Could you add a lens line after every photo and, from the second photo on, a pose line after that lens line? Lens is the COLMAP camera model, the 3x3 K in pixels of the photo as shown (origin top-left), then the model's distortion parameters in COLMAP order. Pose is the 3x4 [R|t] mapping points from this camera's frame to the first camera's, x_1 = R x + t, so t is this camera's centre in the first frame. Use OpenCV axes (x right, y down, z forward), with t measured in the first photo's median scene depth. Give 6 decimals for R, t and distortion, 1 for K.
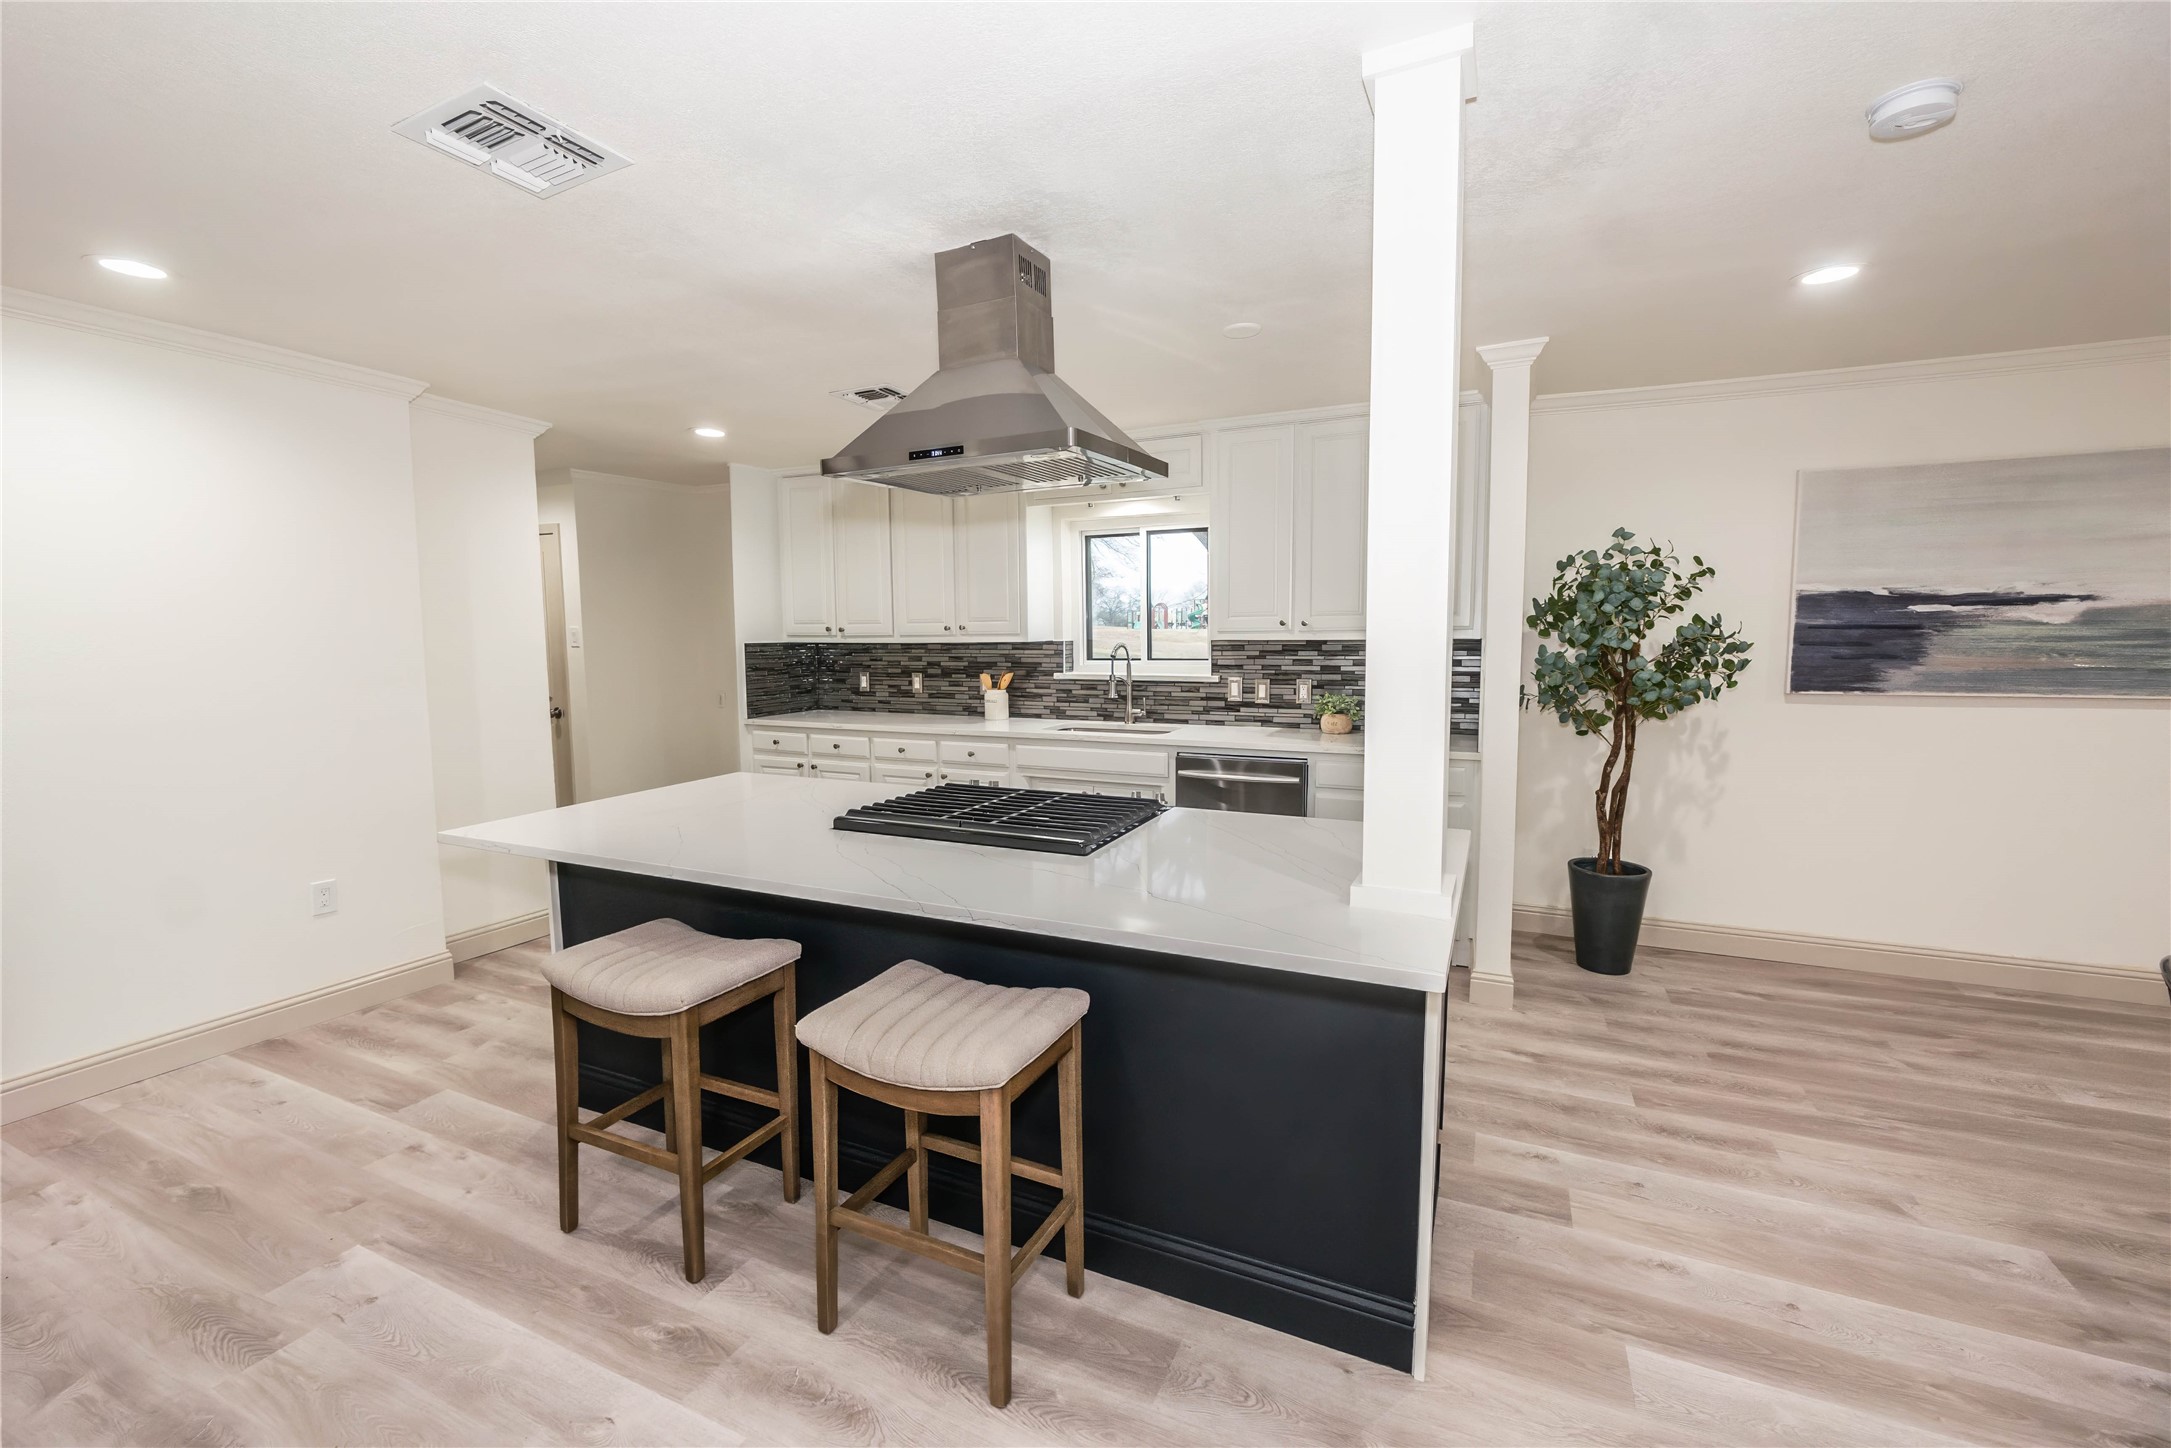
lens RADIAL K [[901.5, 0, 1082.1], [0, 901.5, 719.3], [0, 0, 1]] dist [-0.010342, 0.000091]
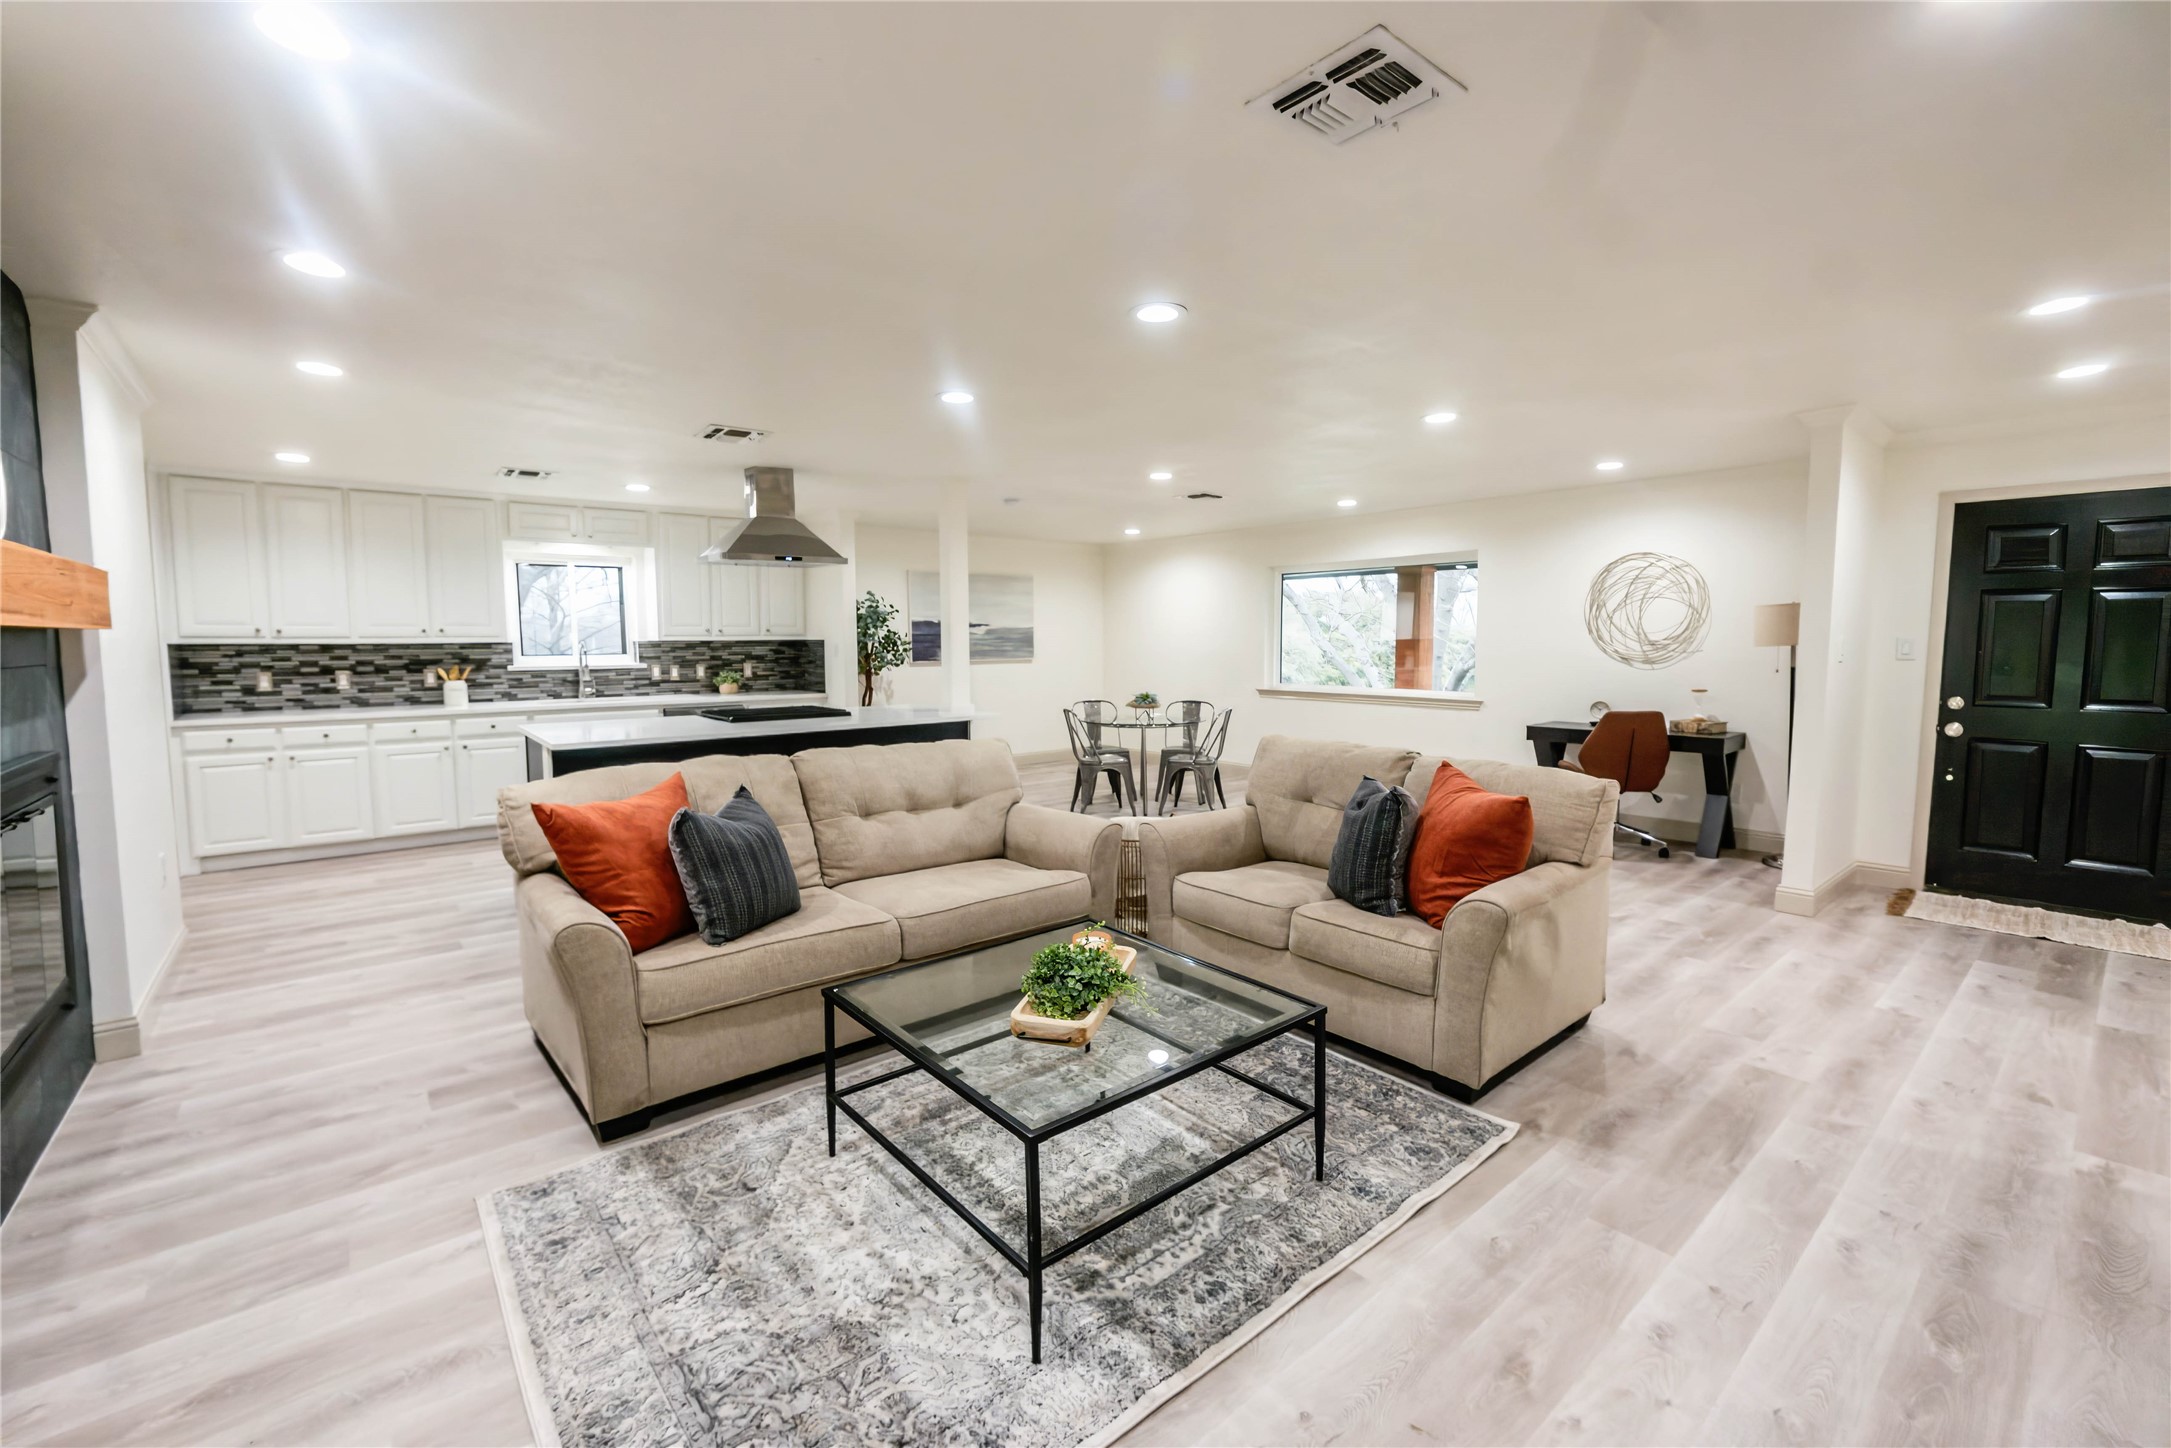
lens RADIAL K [[904.0, 0, 1082.7], [0, 904.0, 718.4], [0, 0, 1]] dist [-0.009664, 0.000407]
pose [[0.425694, -0.073243, 0.901898, -0.966708], [0.086774, 0.995429, 0.039881, 0.049992], [-0.900697, 0.061284, 0.430104, -0.349153]]
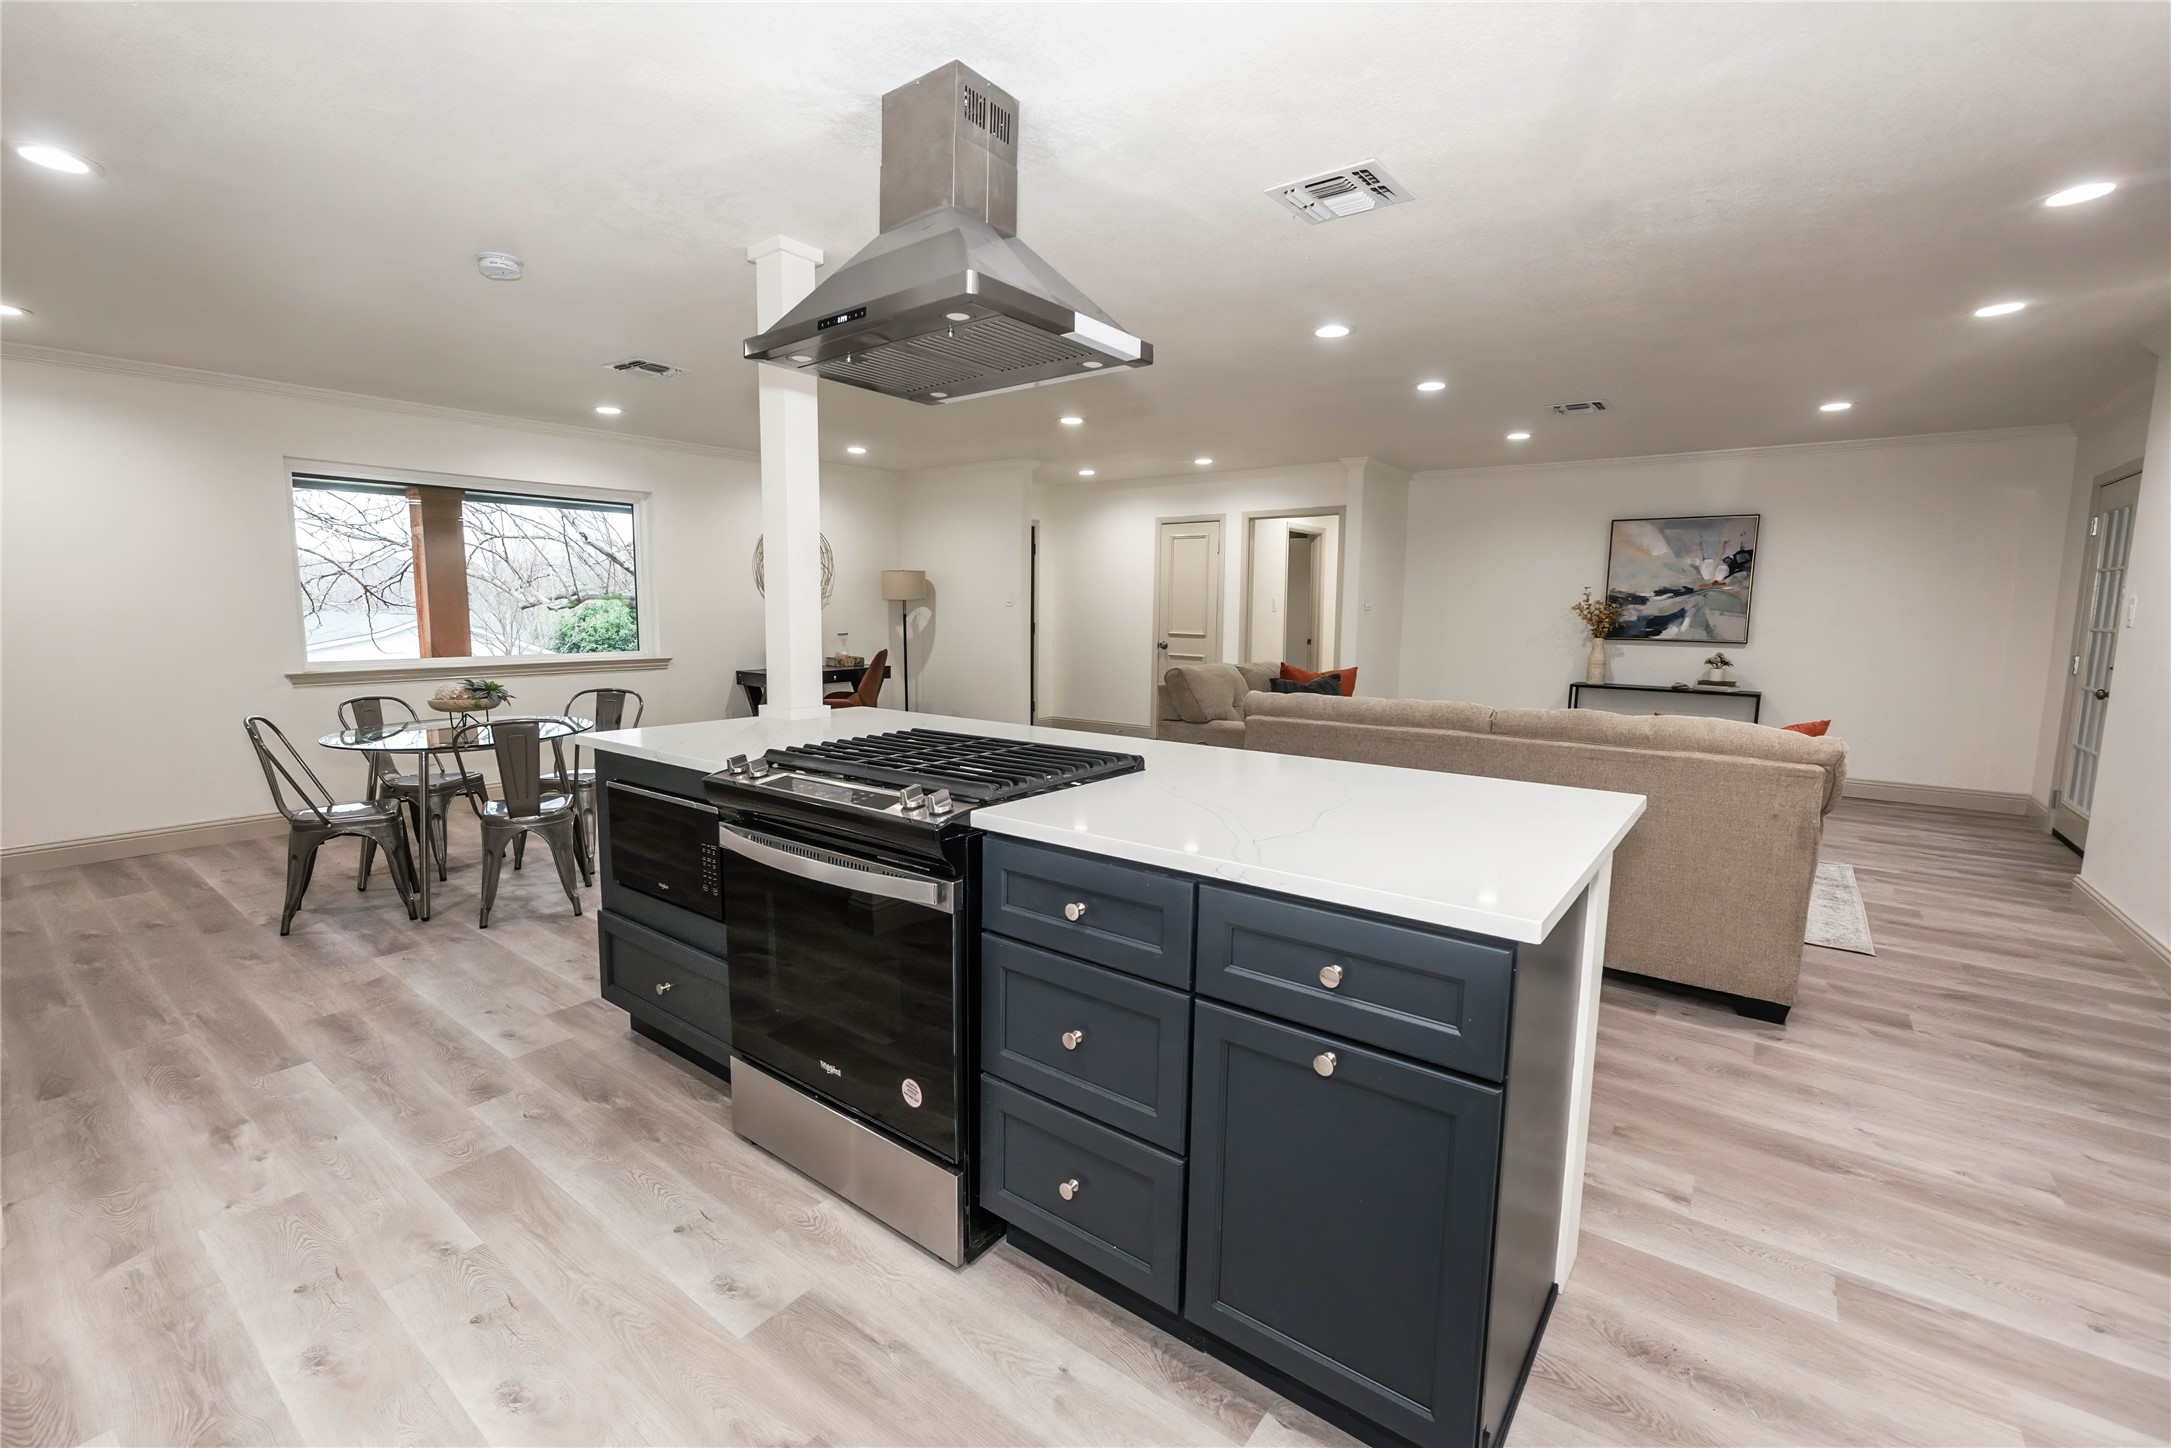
lens RADIAL K [[923.3, 0, 1046.7], [0, 923.3, 714.8], [0, 0, 1]] dist [-0.008693, 0.000350]
pose [[-0.972444, -0.028254, 0.231419, -0.207095], [0.021595, 0.977446, 0.210080, -0.065200], [-0.232136, 0.209289, -0.949901, 0.982211]]
